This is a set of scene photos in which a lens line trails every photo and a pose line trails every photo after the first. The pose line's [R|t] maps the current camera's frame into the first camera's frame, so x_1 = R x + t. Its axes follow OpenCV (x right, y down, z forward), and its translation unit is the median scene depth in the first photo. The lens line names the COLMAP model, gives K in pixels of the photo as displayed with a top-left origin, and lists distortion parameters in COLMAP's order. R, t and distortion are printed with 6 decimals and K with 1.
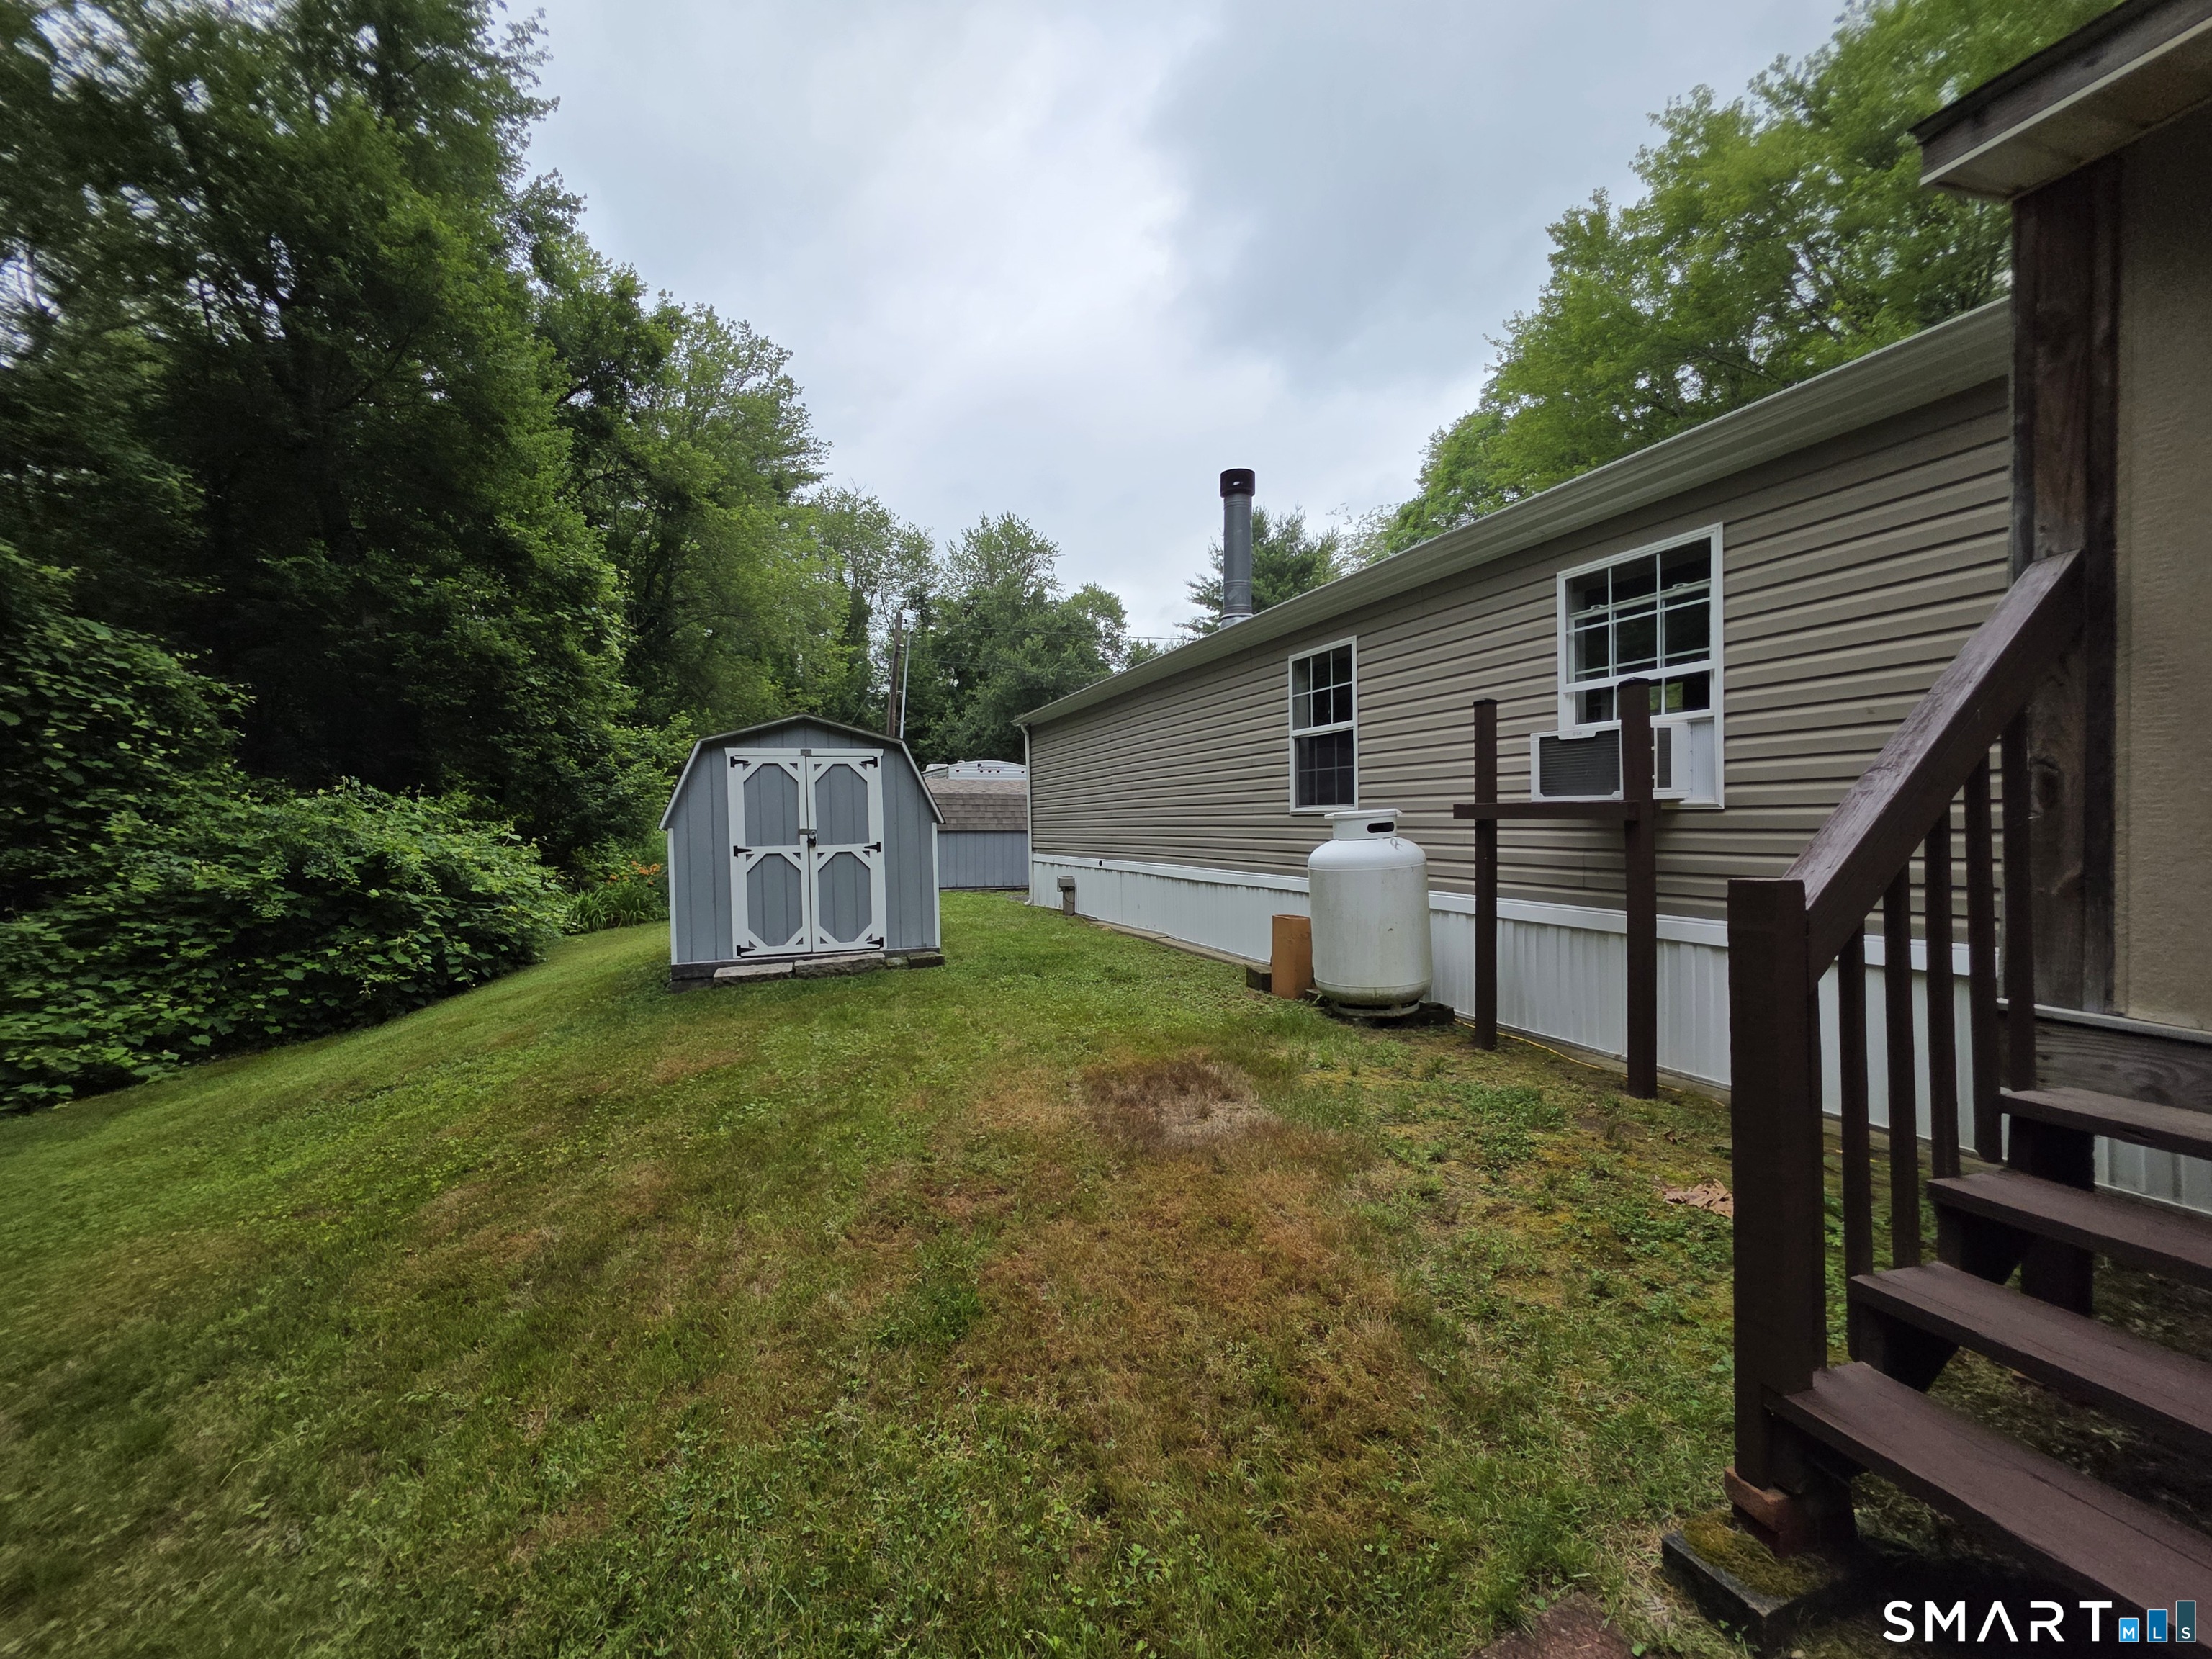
lens RADIAL K [[925.0, 0, 1109.0], [0, 925.0, 827.7], [0, 0, 1]] dist [0.006854, 0.000239]
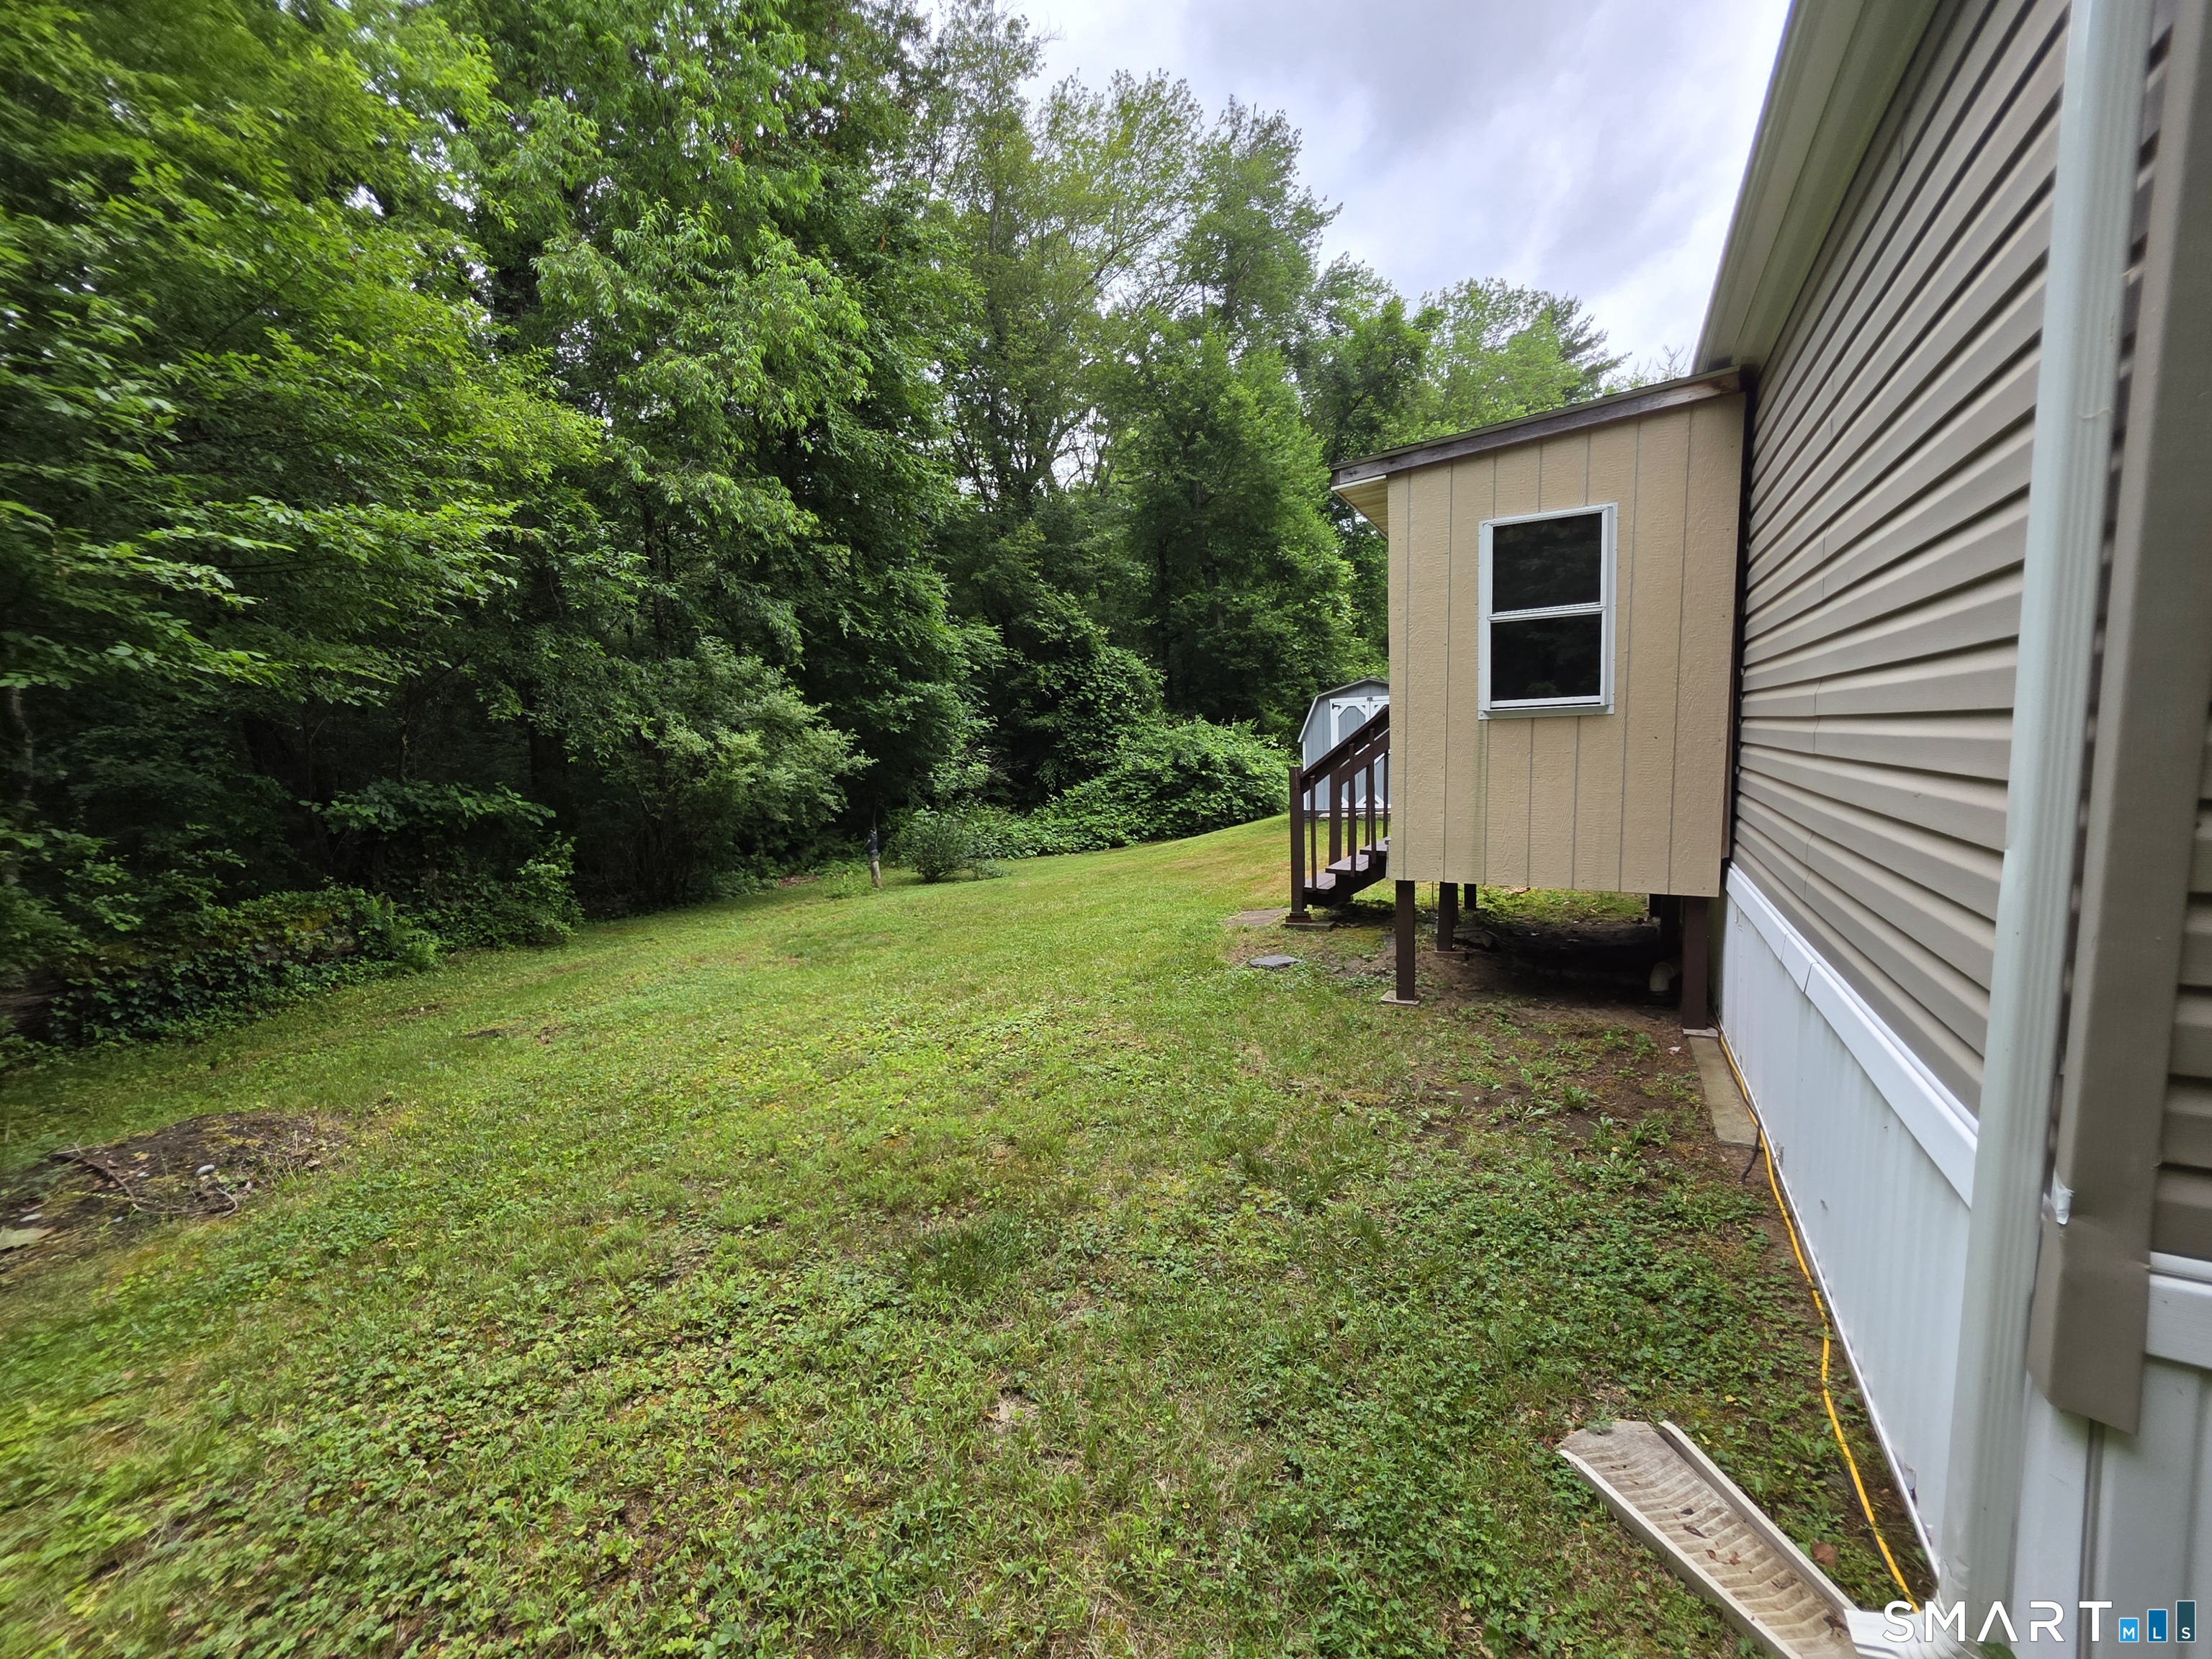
lens RADIAL K [[897.9, 0, 1101.2], [0, 897.9, 834.2], [0, 0, 1]] dist [-0.000422, 0.001522]
pose [[0.653896, 0.071599, -0.753189, 0.521590], [0.017769, 0.993784, 0.109896, -0.015861], [0.756375, -0.085244, 0.648560, -0.438733]]
